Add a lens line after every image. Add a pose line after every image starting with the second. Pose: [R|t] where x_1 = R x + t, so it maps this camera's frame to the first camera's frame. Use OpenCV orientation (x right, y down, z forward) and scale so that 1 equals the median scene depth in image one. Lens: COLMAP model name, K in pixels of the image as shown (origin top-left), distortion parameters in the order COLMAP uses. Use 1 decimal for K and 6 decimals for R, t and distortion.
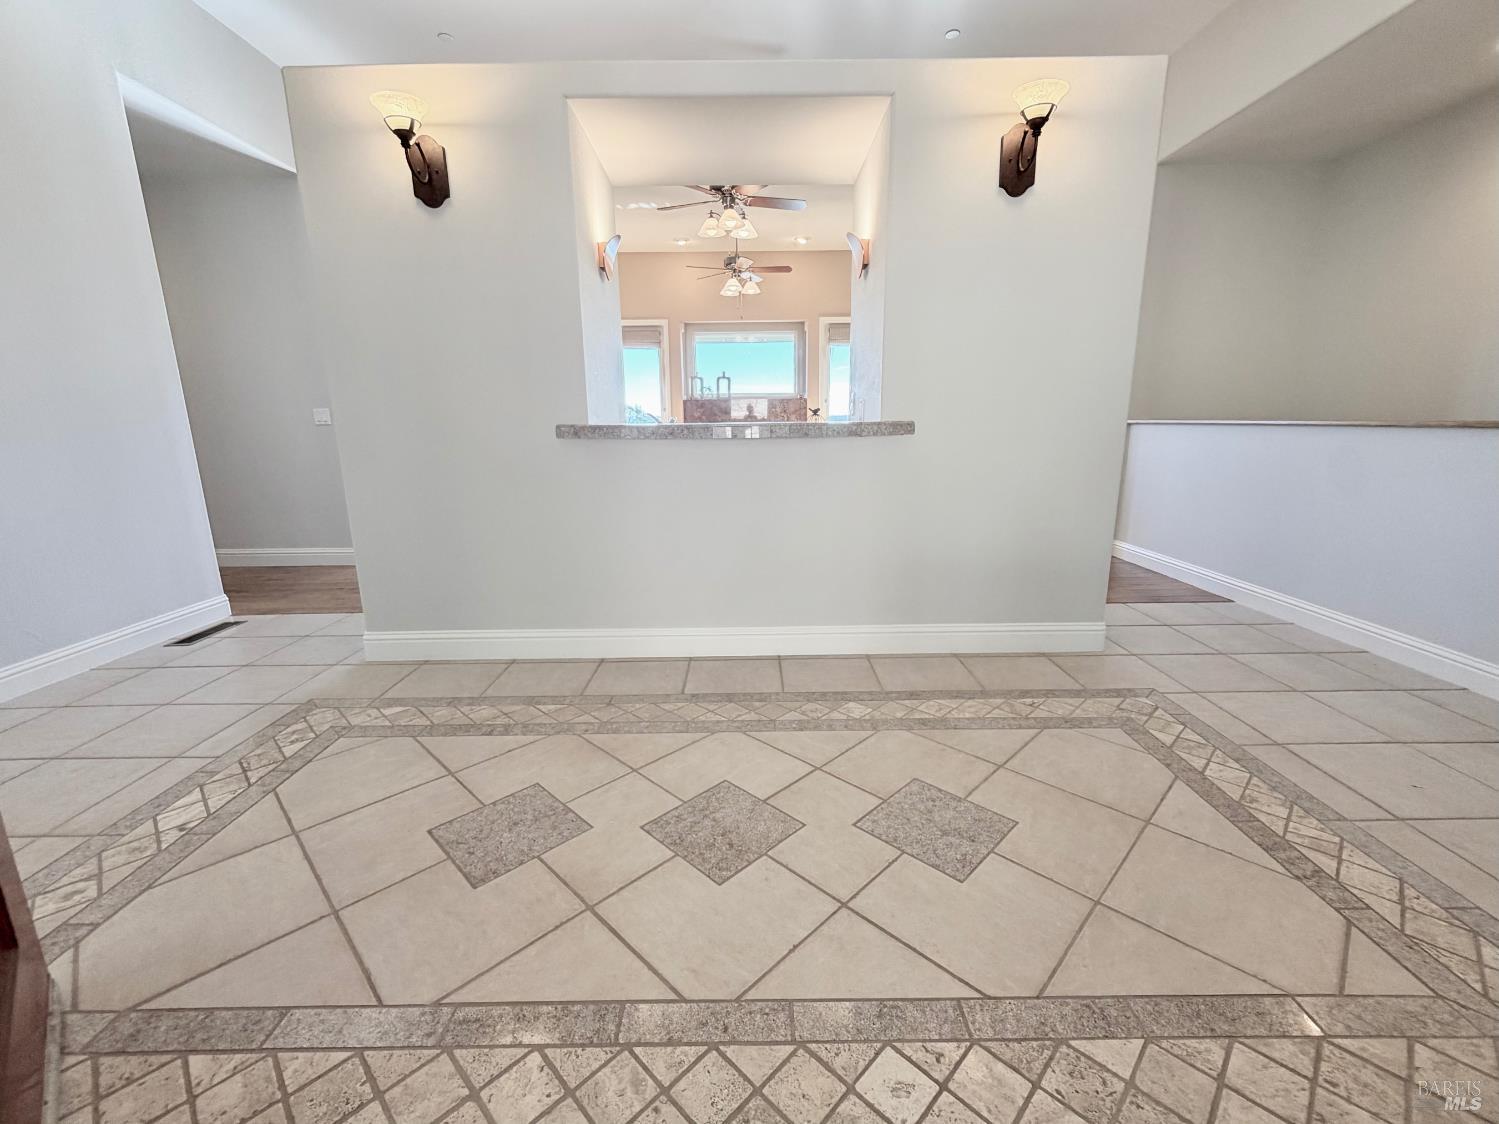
lens RADIAL K [[636.3, 0, 752.7], [0, 636.3, 561.5], [0, 0, 1]] dist [0.001403, -0.000150]
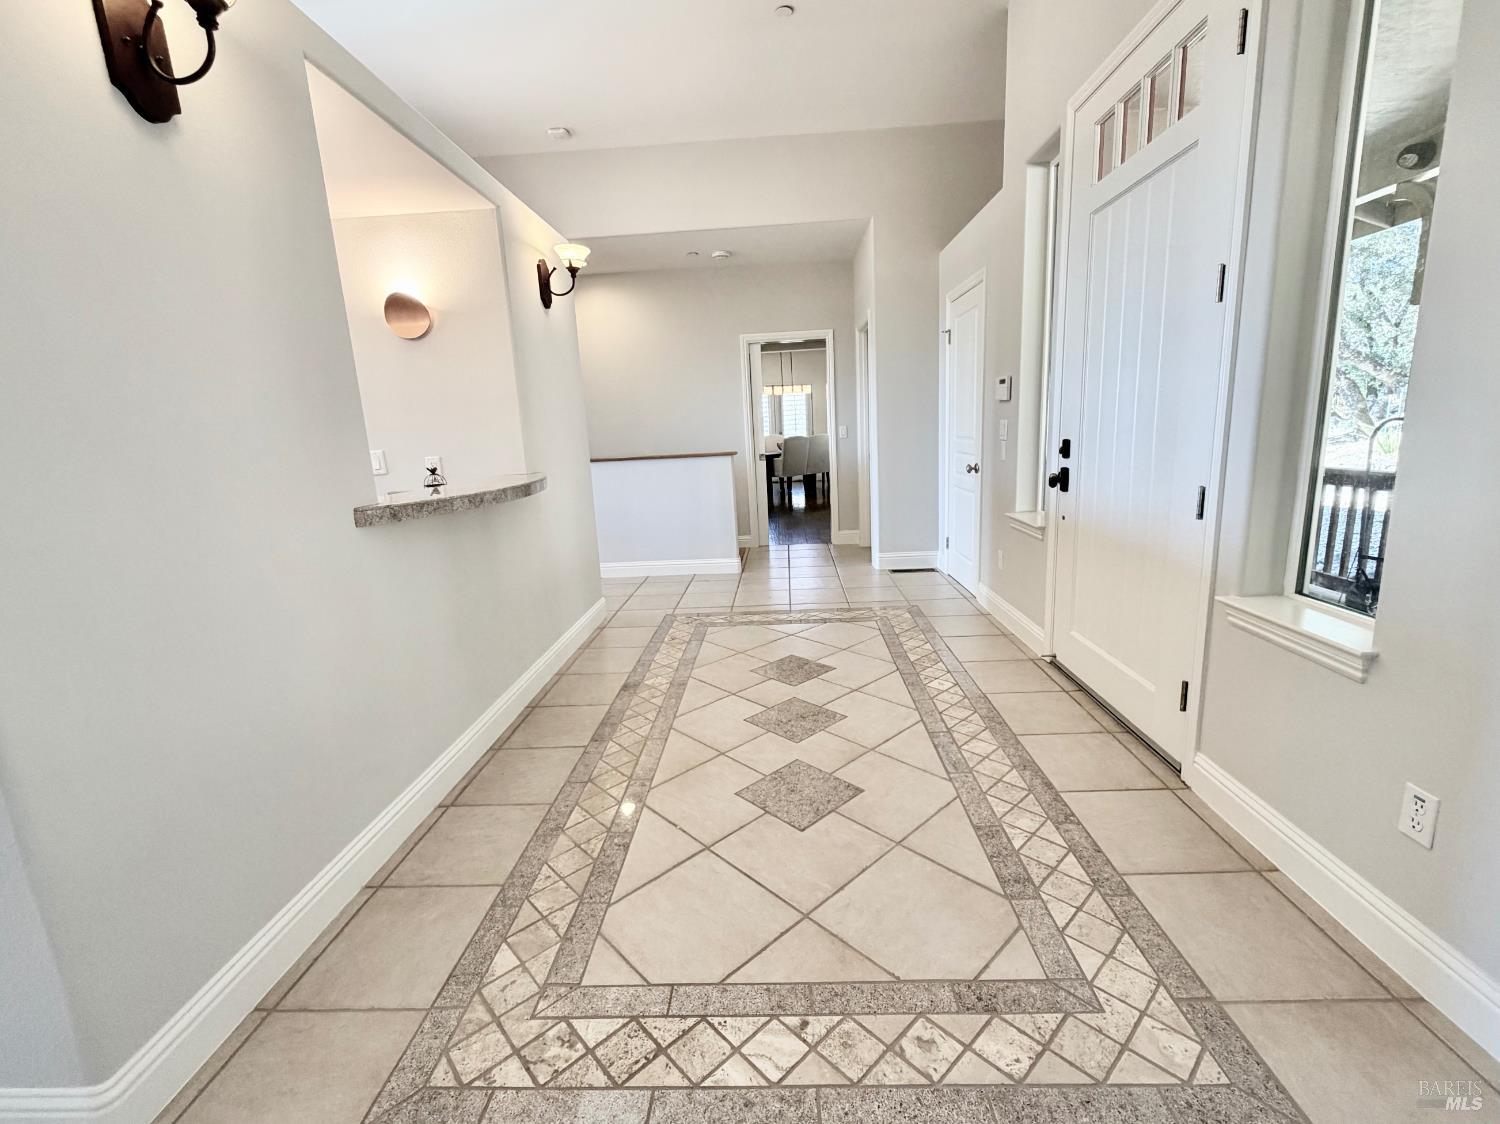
lens RADIAL K [[667.0, 0, 752.7], [0, 667.0, 566.1], [0, 0, 1]] dist [0.002617, 0.000507]
pose [[0.036526, -0.198241, 0.979472, -1.336351], [0.265071, 0.946941, 0.181772, -0.228841], [-0.963537, 0.252990, 0.087136, 0.716781]]
